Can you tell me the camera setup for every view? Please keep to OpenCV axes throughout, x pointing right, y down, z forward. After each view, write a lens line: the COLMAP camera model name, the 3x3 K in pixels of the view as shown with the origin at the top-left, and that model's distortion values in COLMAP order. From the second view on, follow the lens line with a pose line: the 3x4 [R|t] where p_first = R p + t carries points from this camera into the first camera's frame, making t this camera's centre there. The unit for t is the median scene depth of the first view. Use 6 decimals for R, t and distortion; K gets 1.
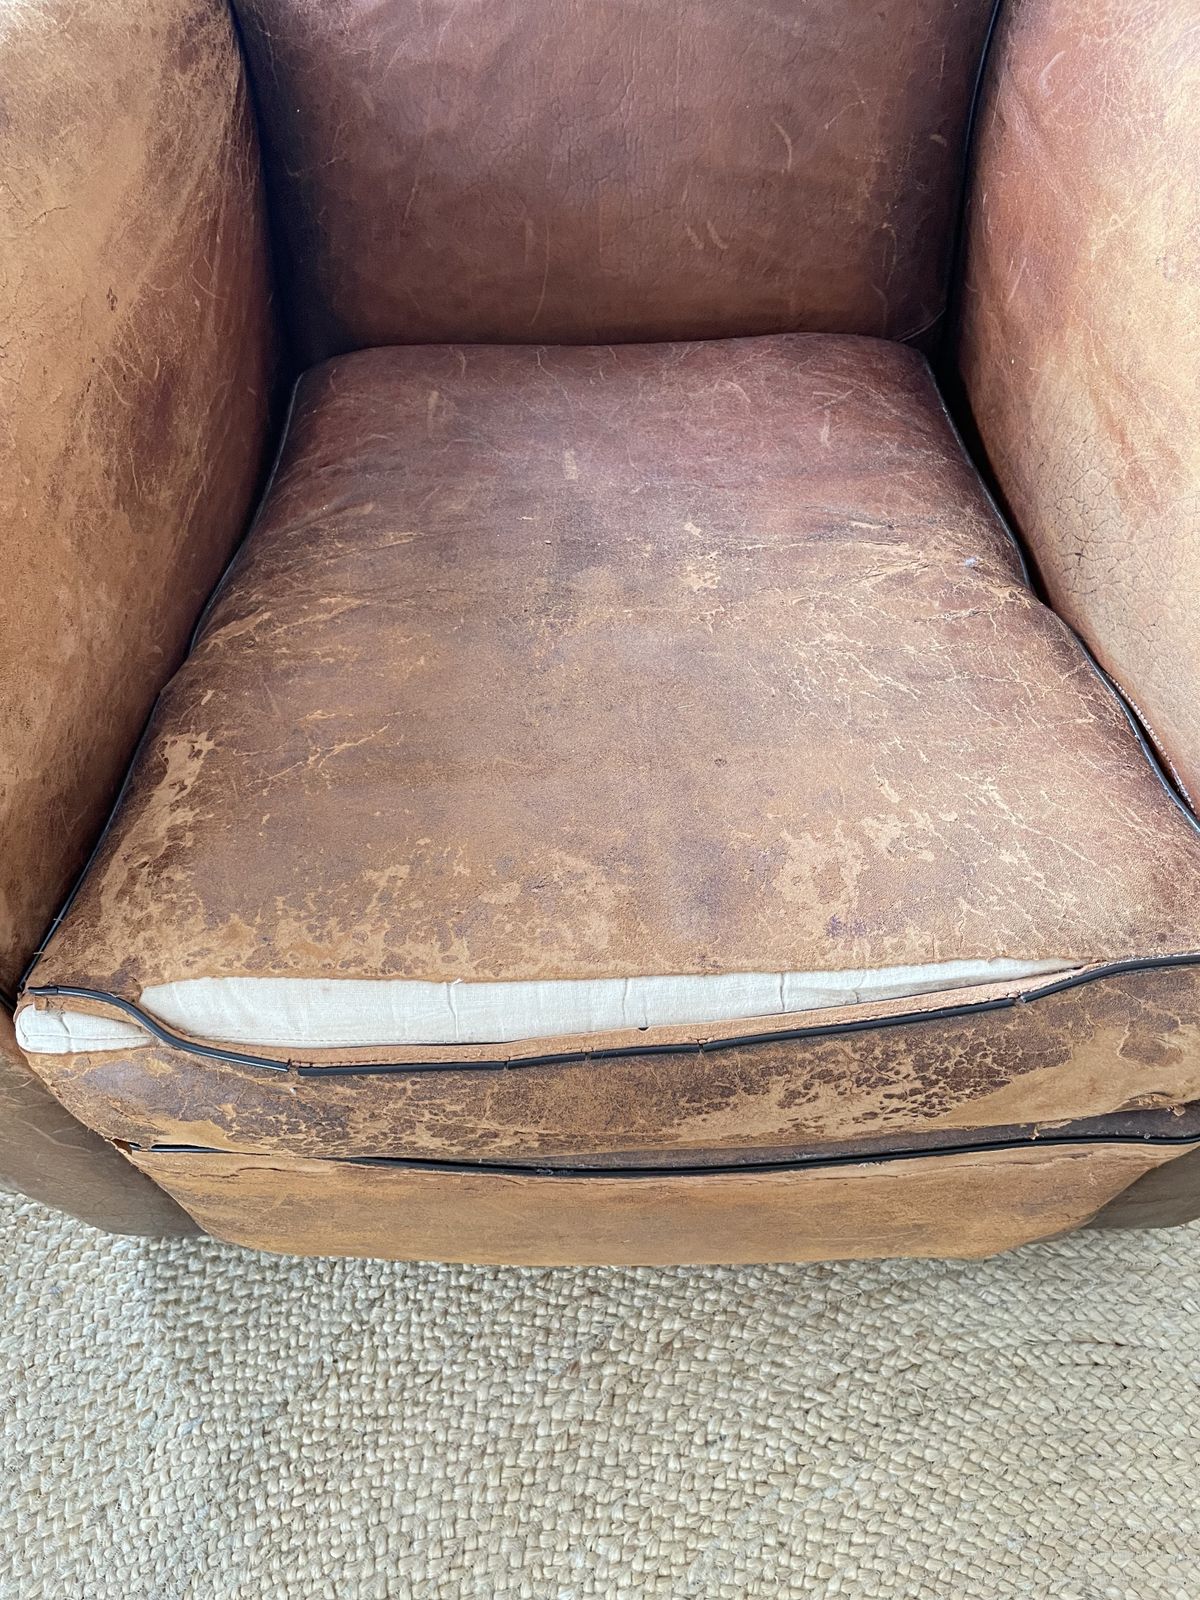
lens RADIAL K [[1204.3, 0, 599.3], [0, 1204.3, 808.5], [0, 0, 1]] dist [0.082143, -0.113792]
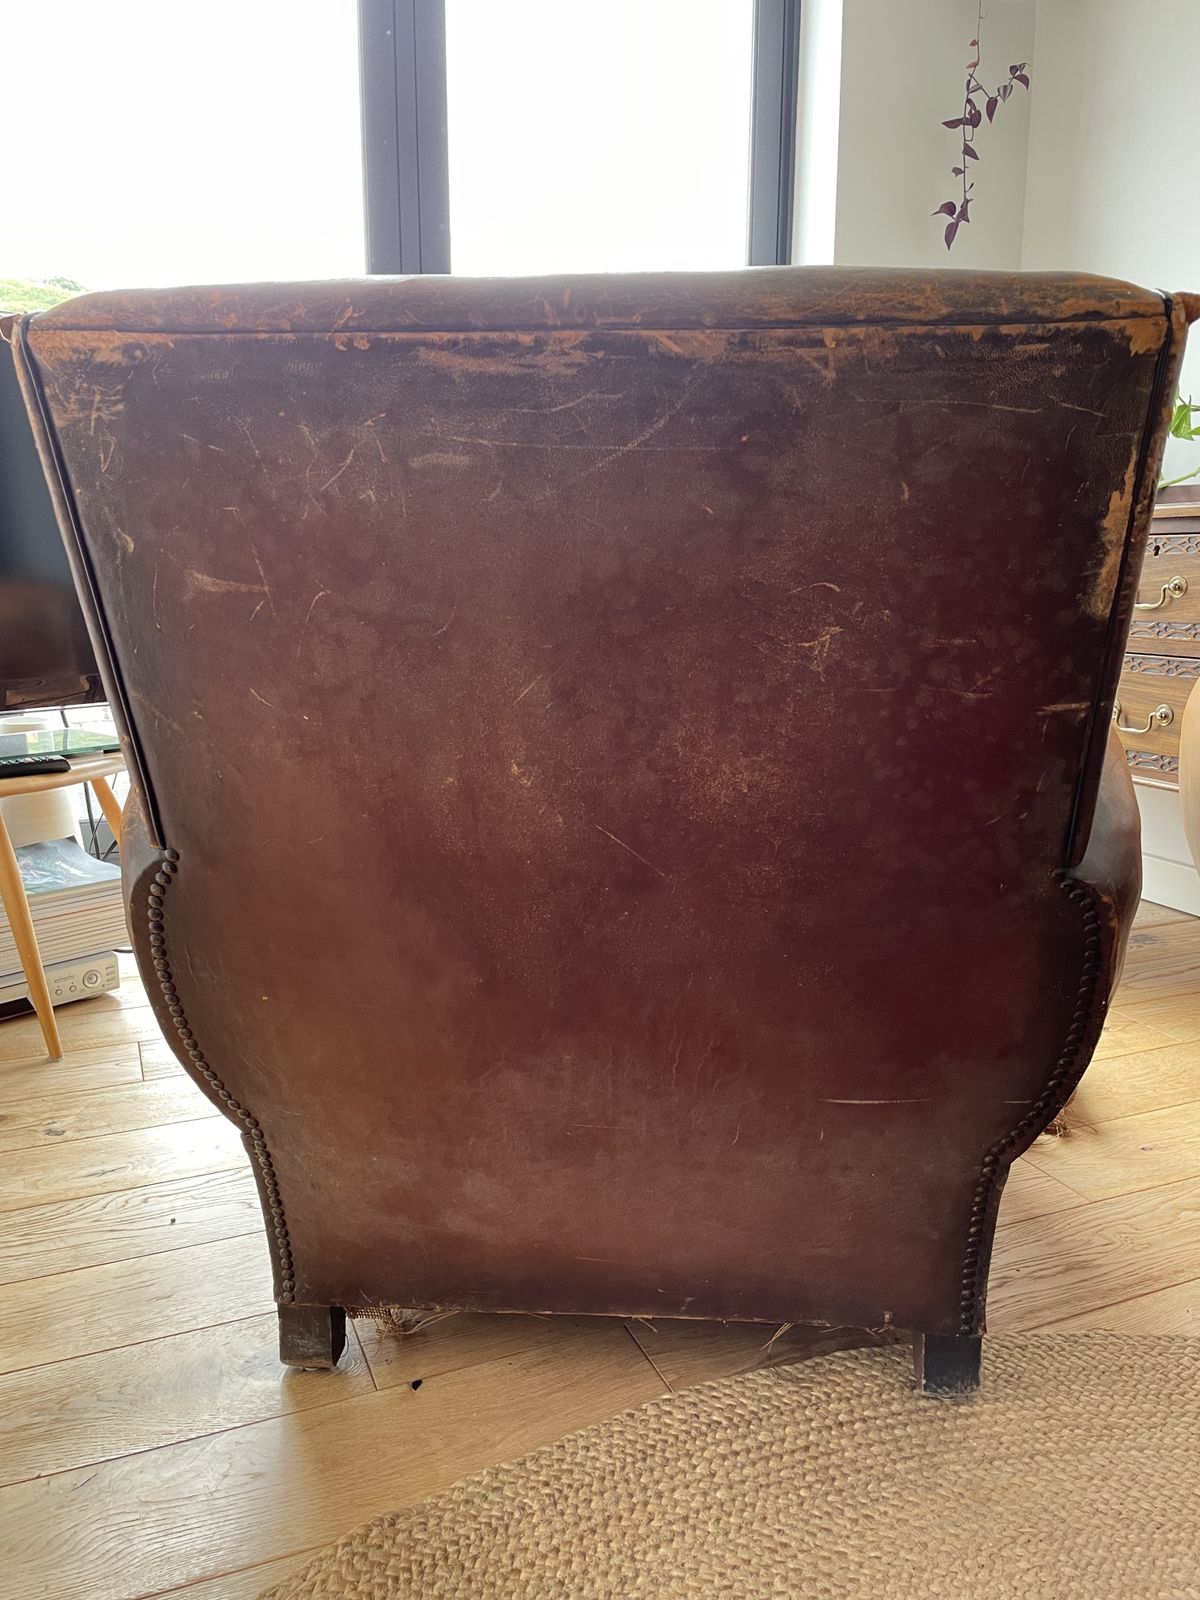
lens RADIAL K [[1212.9, 0, 601.0], [0, 1212.9, 815.9], [0, 0, 1]] dist [0.079231, -0.115168]
pose [[0.858130, 0.117105, -0.499899, -0.059213], [-0.441894, 0.664202, -0.602964, 0.804396], [0.261424, 0.738324, 0.621720, -0.199869]]
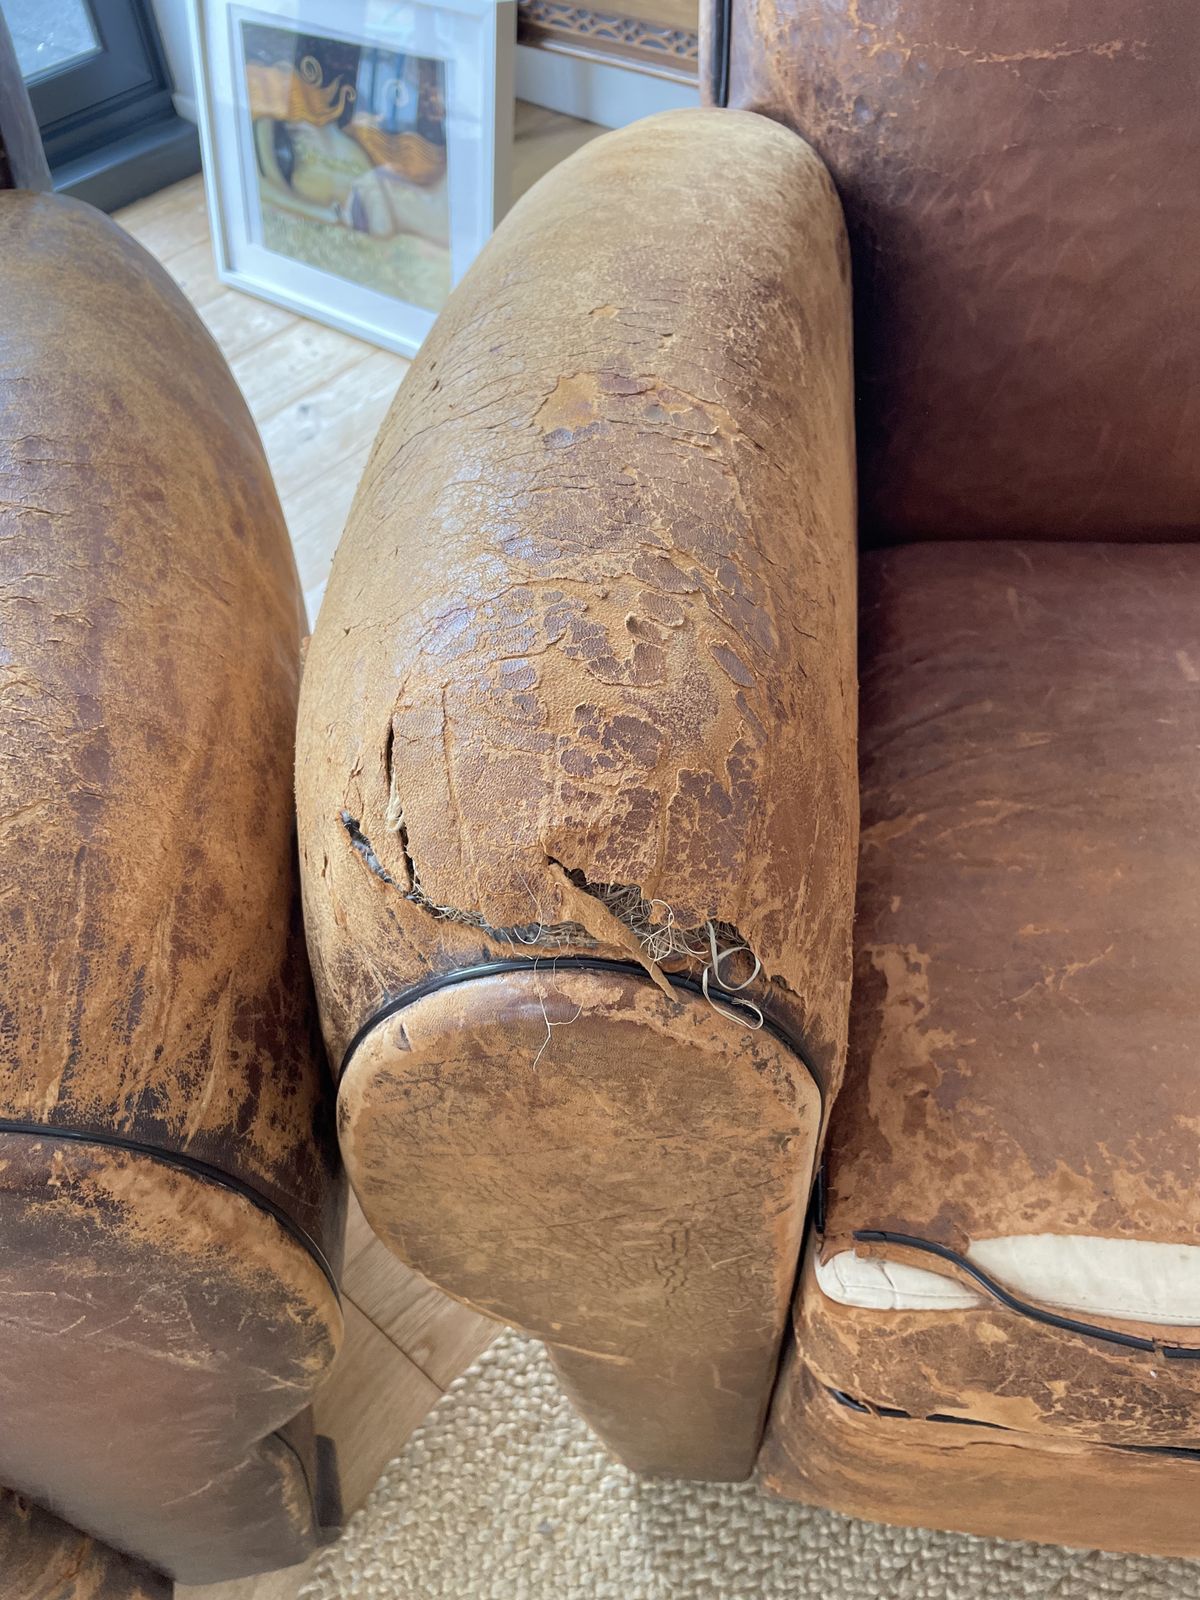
lens RADIAL K [[1212.9, 0, 601.0], [0, 1212.9, 815.9], [0, 0, 1]] dist [0.079231, -0.115168]
pose [[0.996583, 0.037355, -0.073675, -0.396687], [-0.046239, 0.991350, -0.122828, -0.026562], [0.068449, 0.125815, 0.989689, 0.027599]]
